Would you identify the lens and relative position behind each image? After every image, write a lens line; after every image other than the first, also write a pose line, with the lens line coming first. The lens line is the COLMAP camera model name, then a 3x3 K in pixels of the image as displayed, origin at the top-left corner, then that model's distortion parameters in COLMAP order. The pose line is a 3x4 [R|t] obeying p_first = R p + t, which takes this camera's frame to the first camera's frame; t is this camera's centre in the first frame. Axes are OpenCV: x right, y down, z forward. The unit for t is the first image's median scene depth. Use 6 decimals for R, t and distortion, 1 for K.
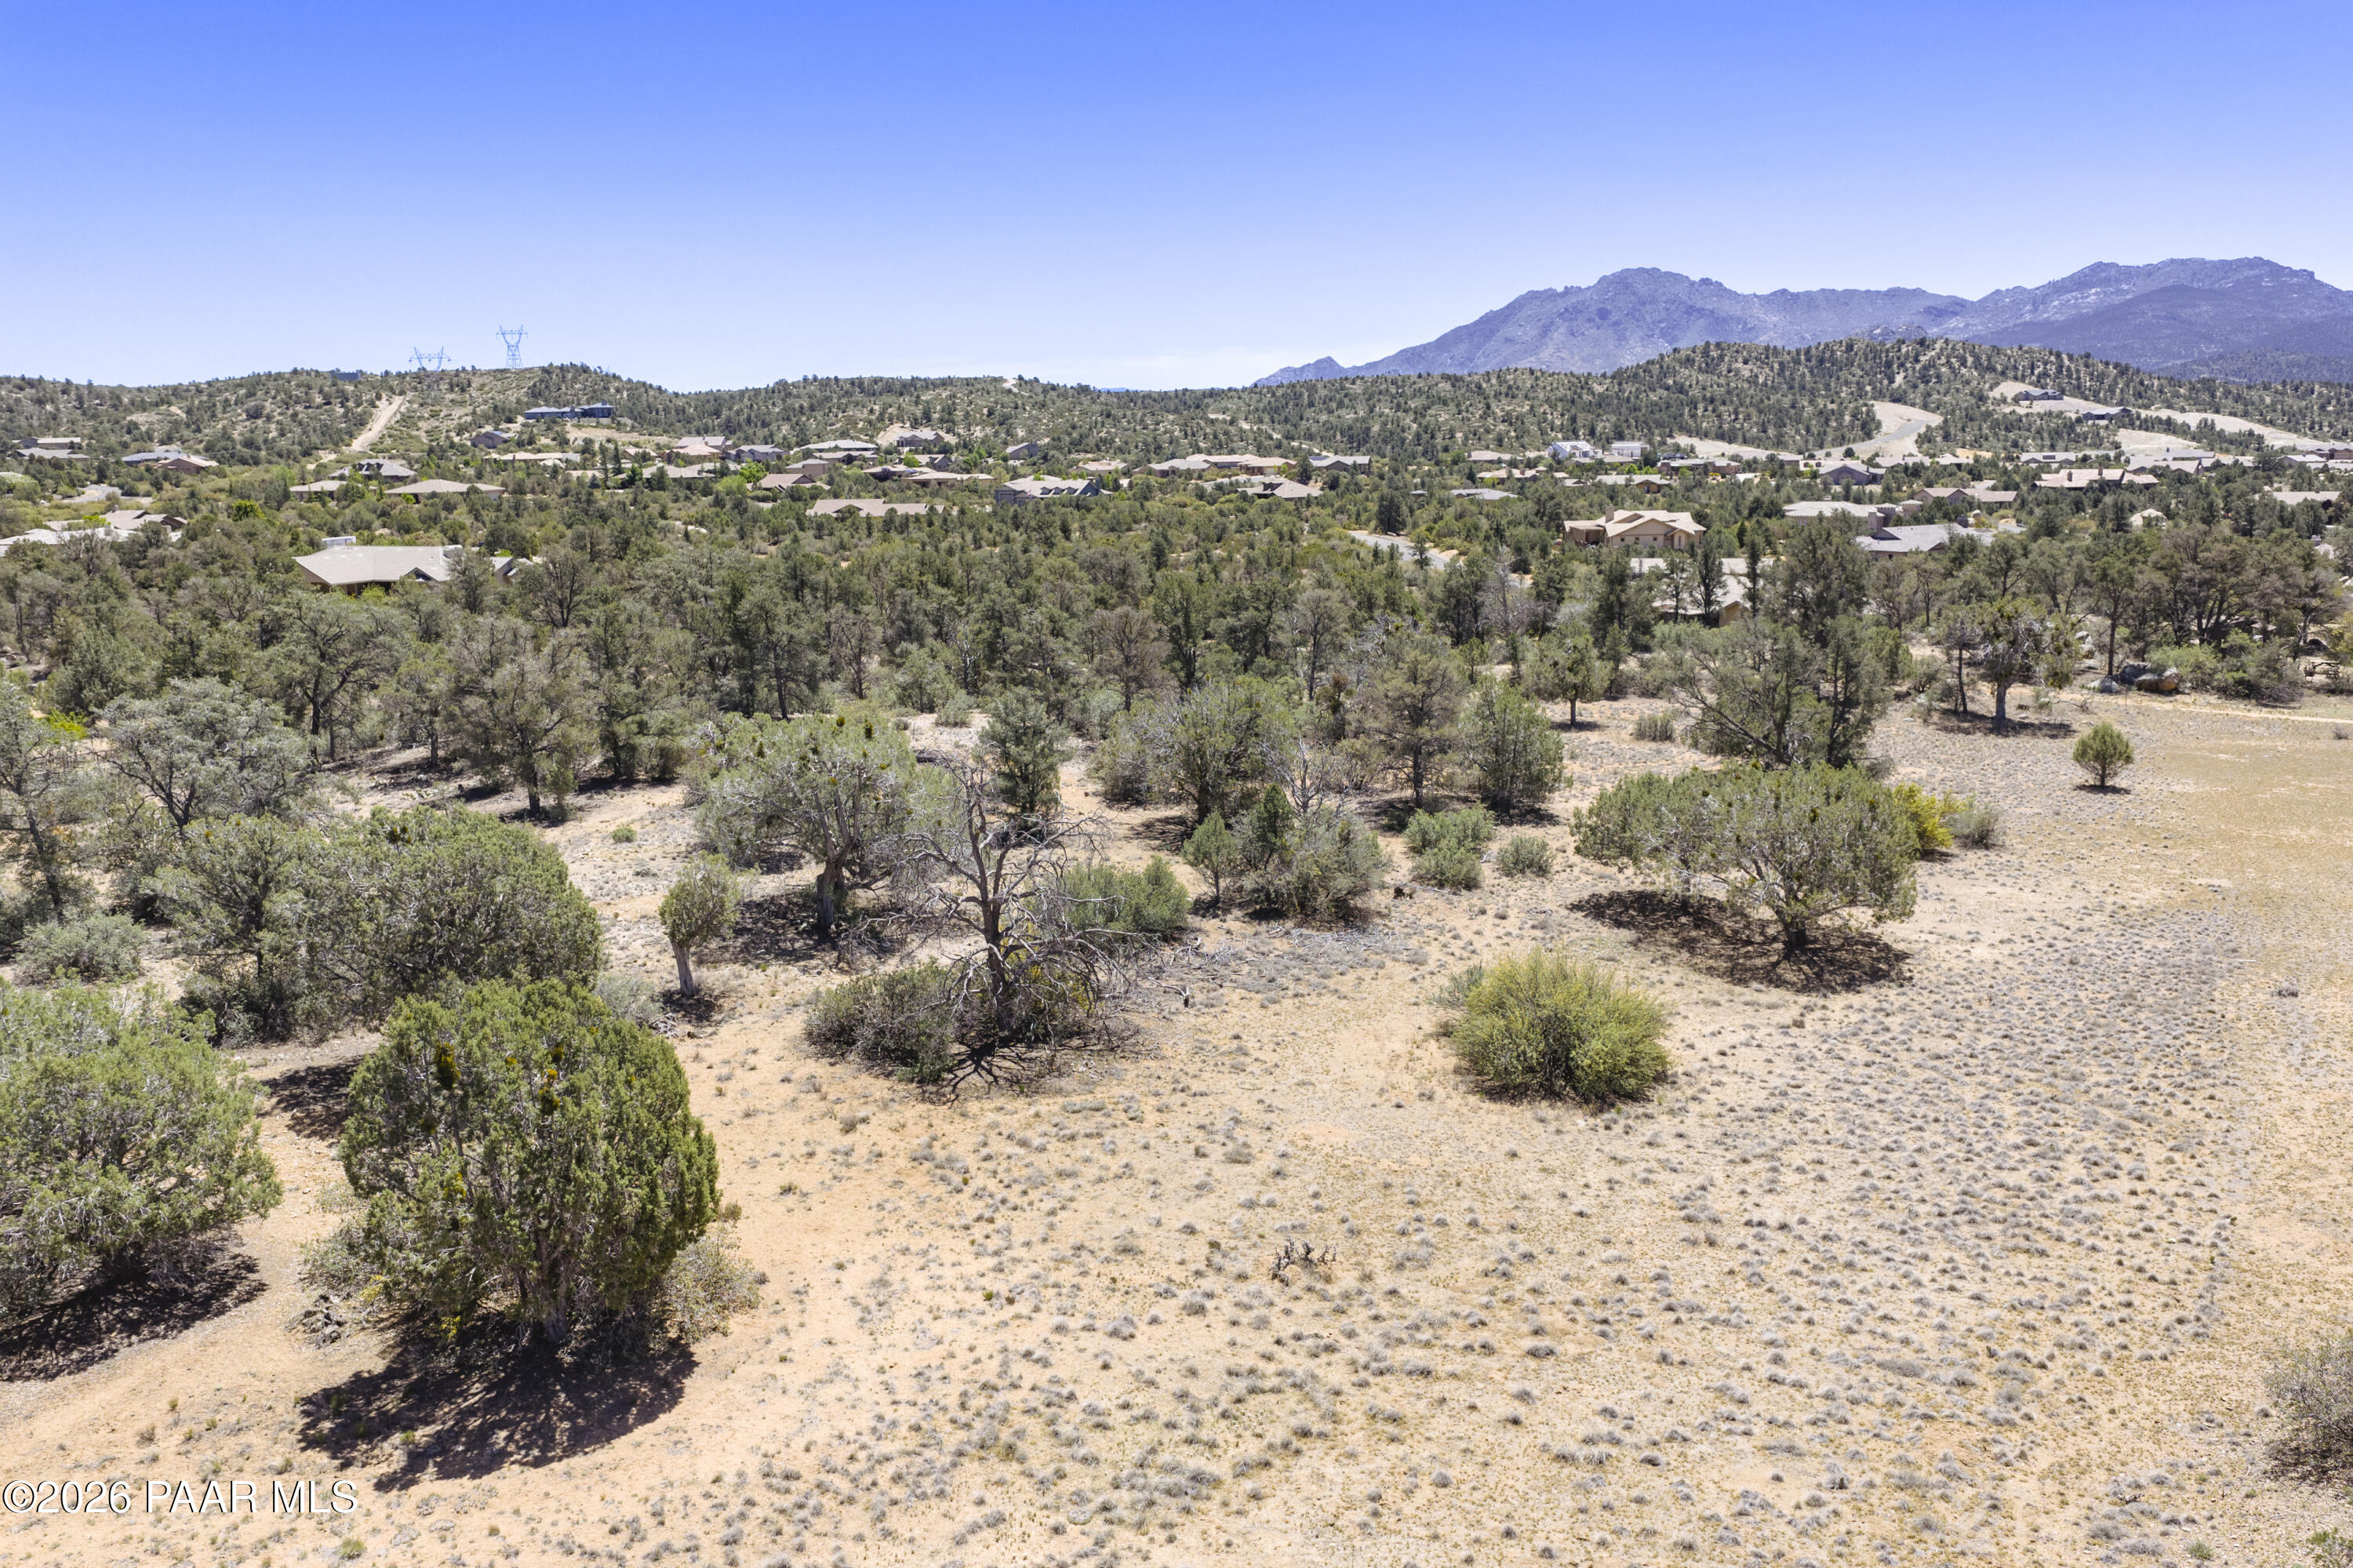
lens RADIAL K [[1950.7, 0, 1180.1], [0, 1950.7, 776.7], [0, 0, 1]] dist [0.016971, -0.033216]
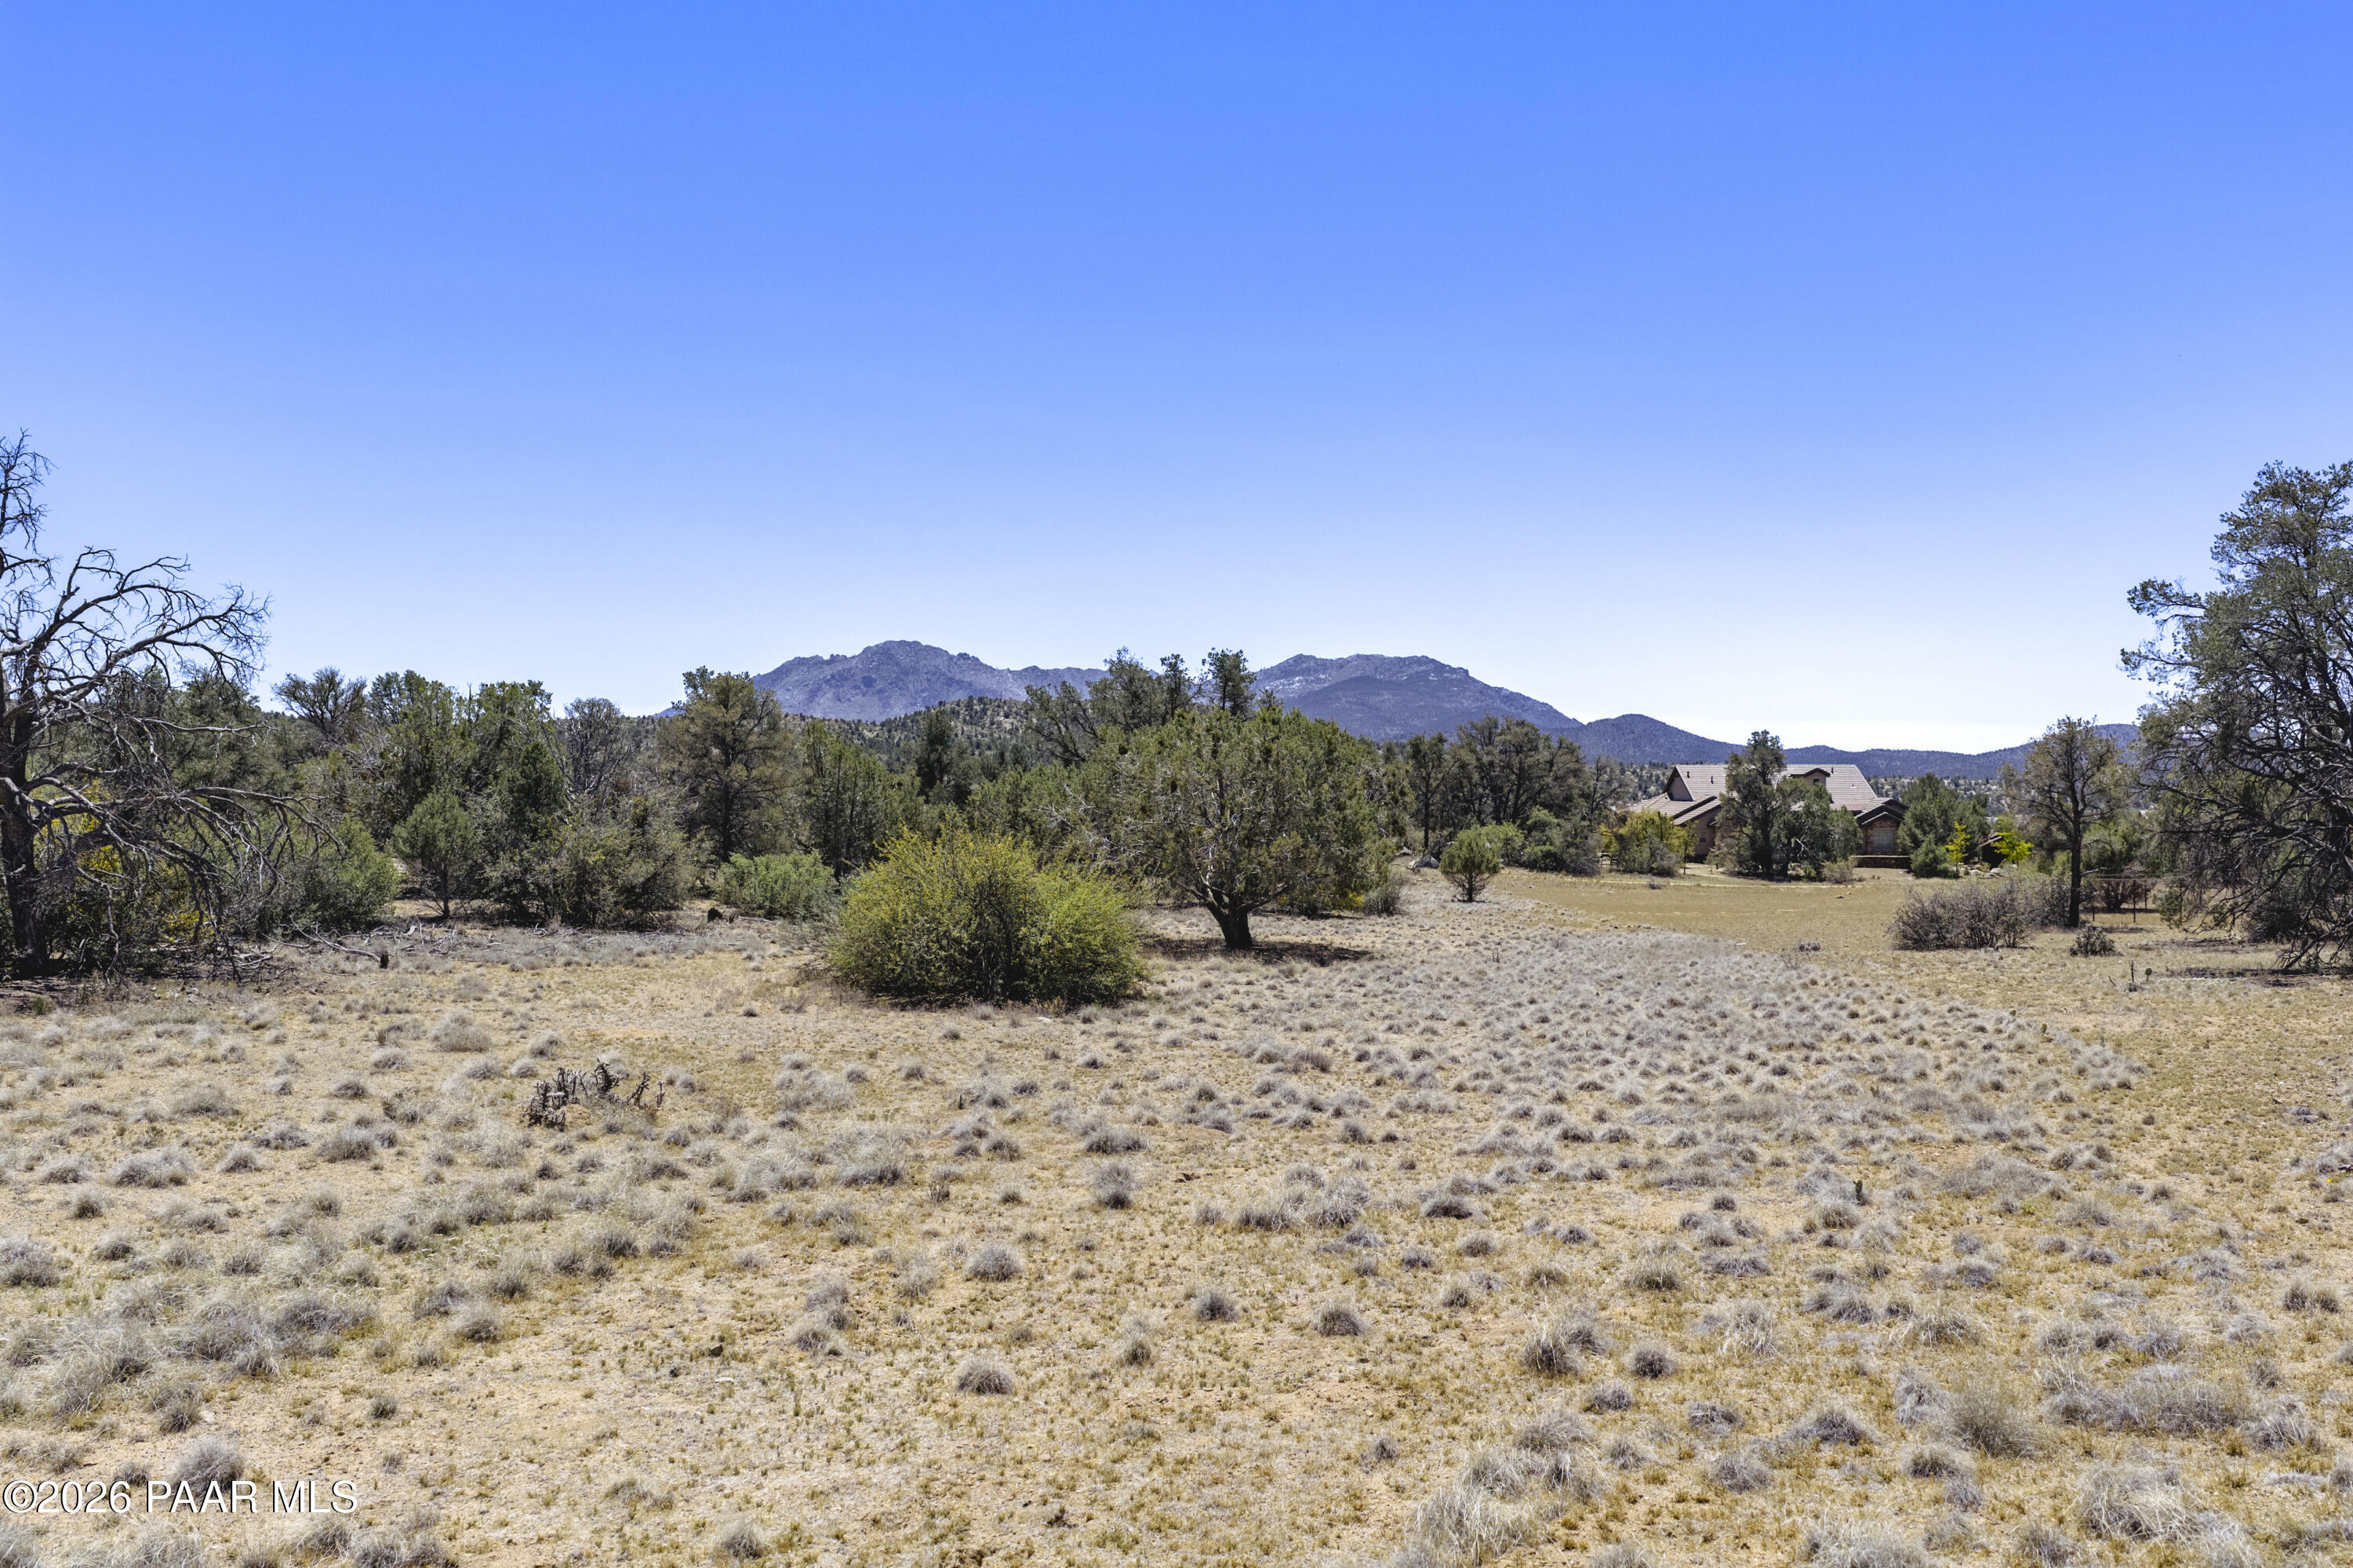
lens RADIAL K [[1946.1, 0, 1181.2], [0, 1946.1, 787.0], [0, 0, 1]] dist [0.027969, -0.060903]
pose [[0.932606, 0.019735, 0.360357, 0.000903], [0.044784, 0.984458, -0.169815, 0.011240], [-0.358107, 0.174509, 0.917227, 0.020724]]
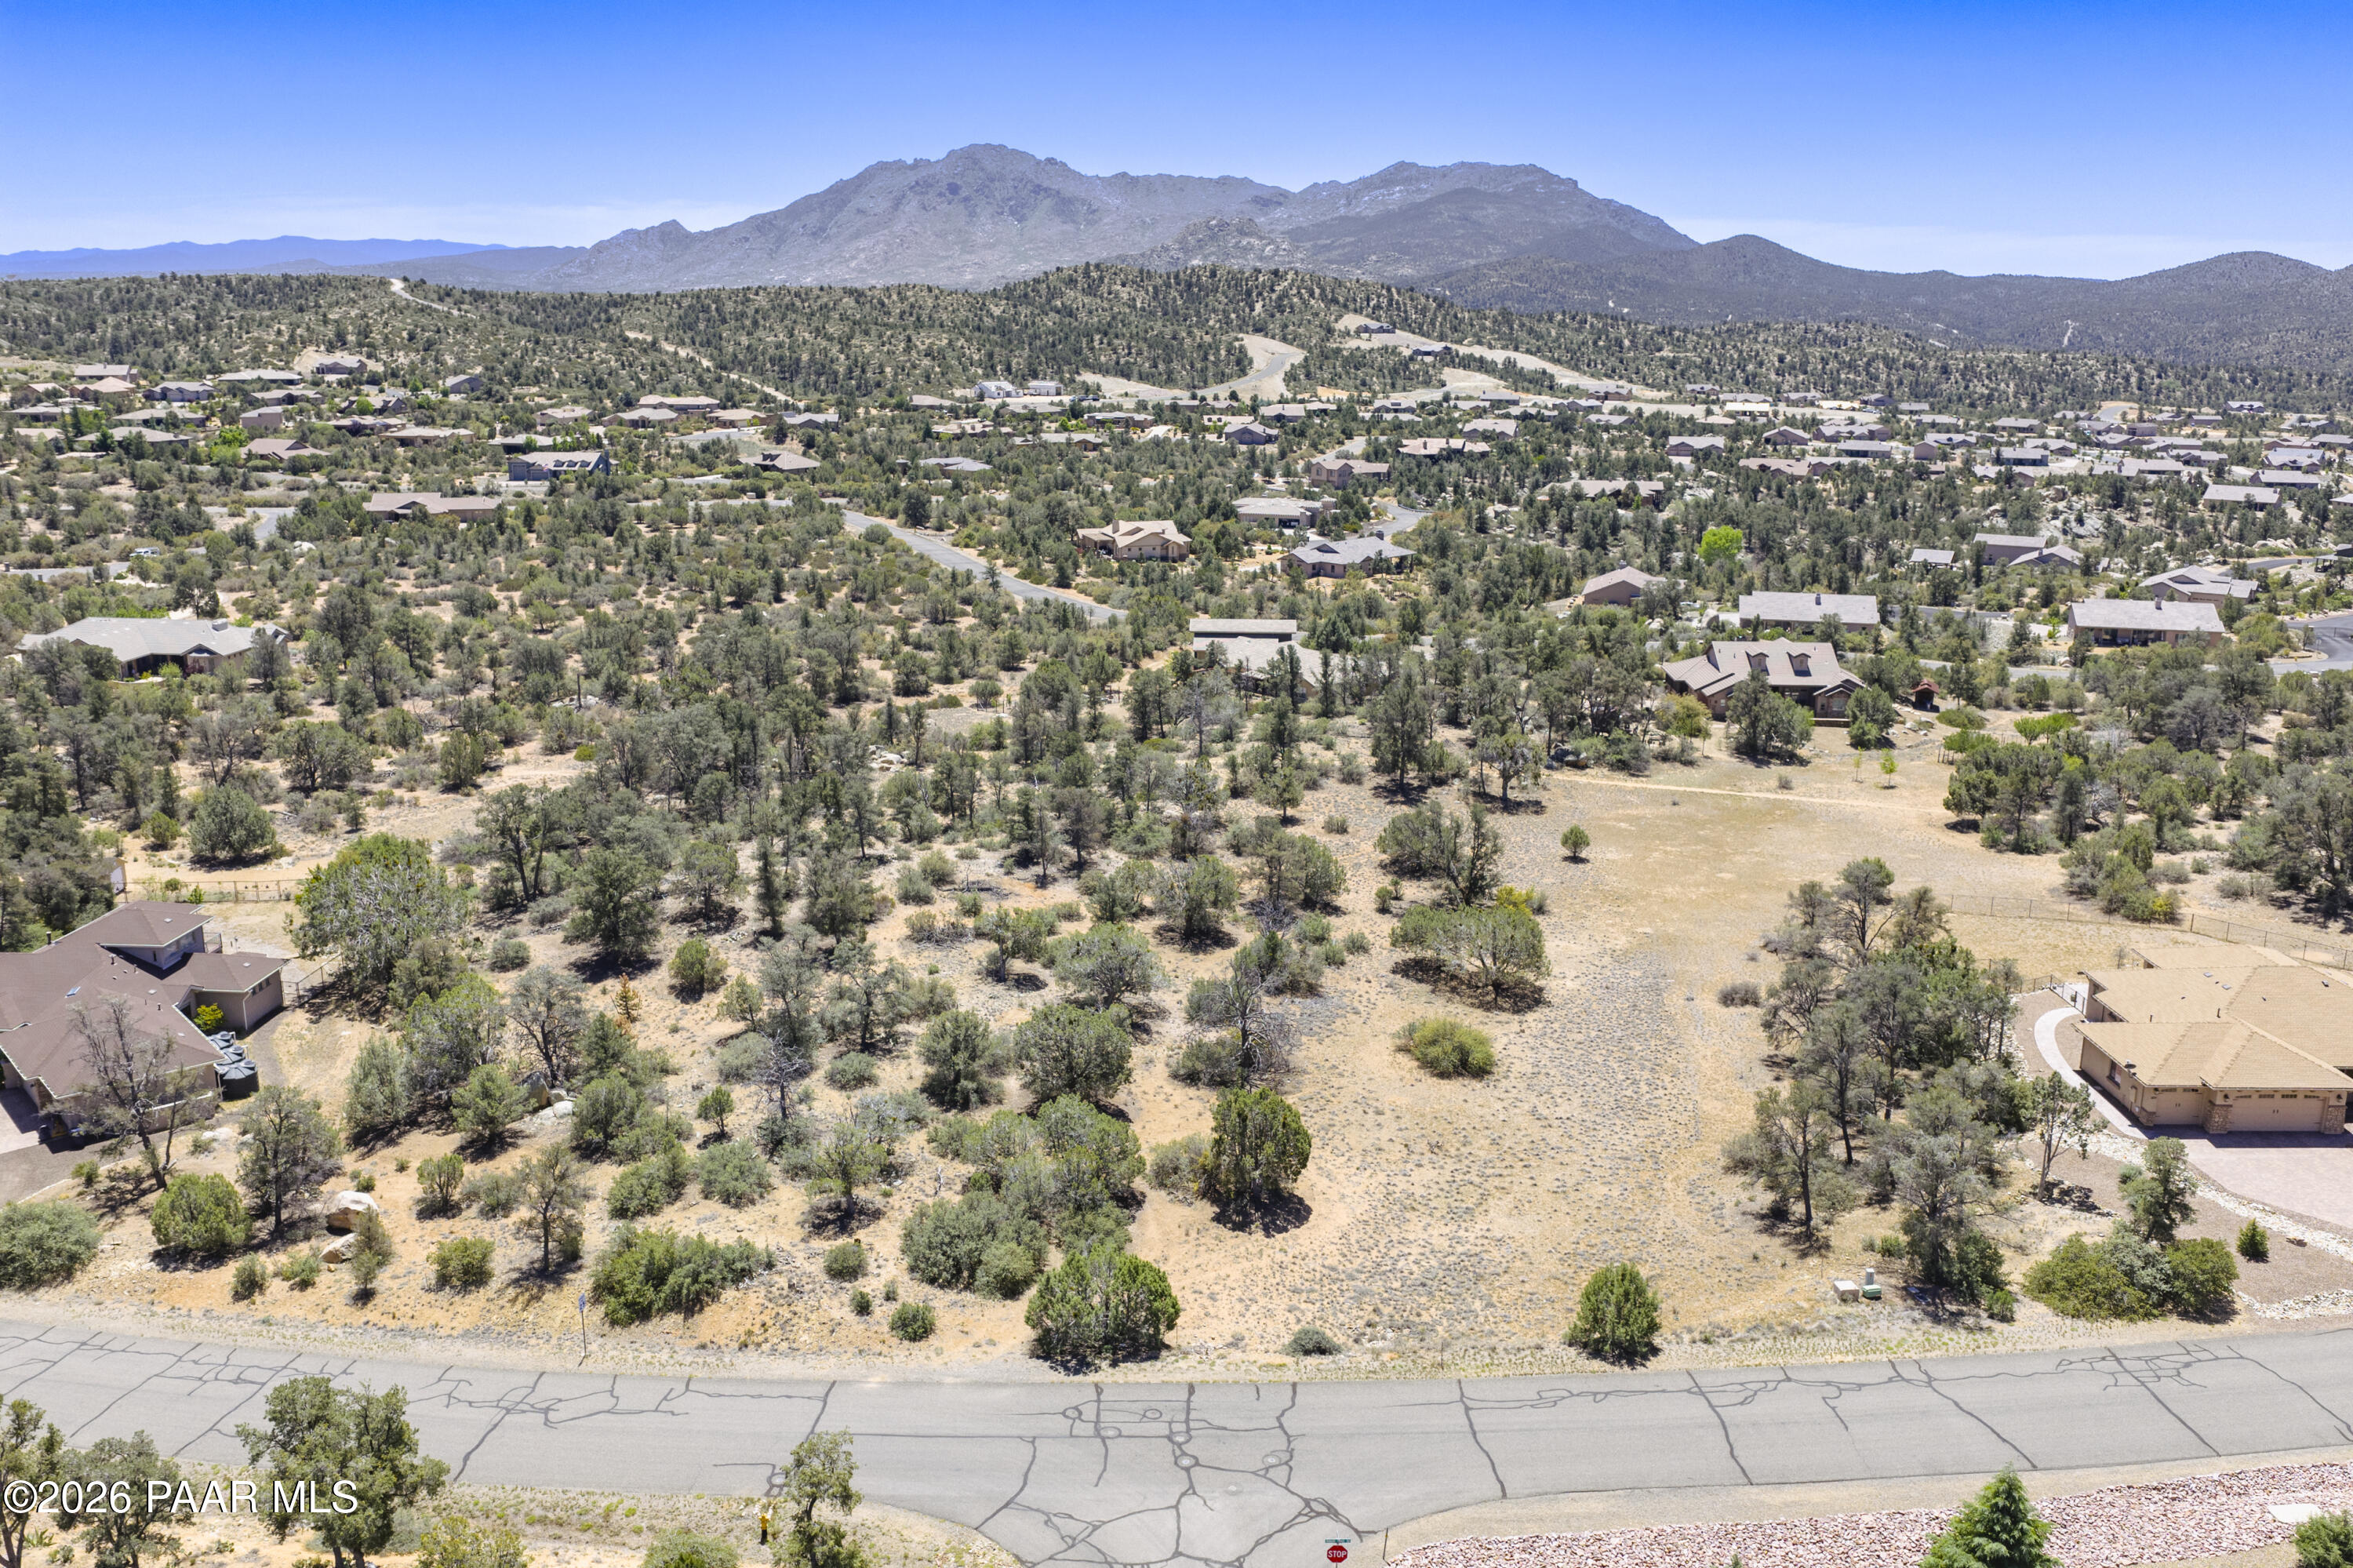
lens RADIAL K [[1946.1, 0, 1181.2], [0, 1946.1, 787.0], [0, 0, 1]] dist [0.027969, -0.060903]
pose [[0.947592, -0.051735, 0.315267, -0.054143], [0.029293, 0.996714, 0.075514, -0.024093], [-0.318138, -0.062321, 0.945994, -0.074822]]
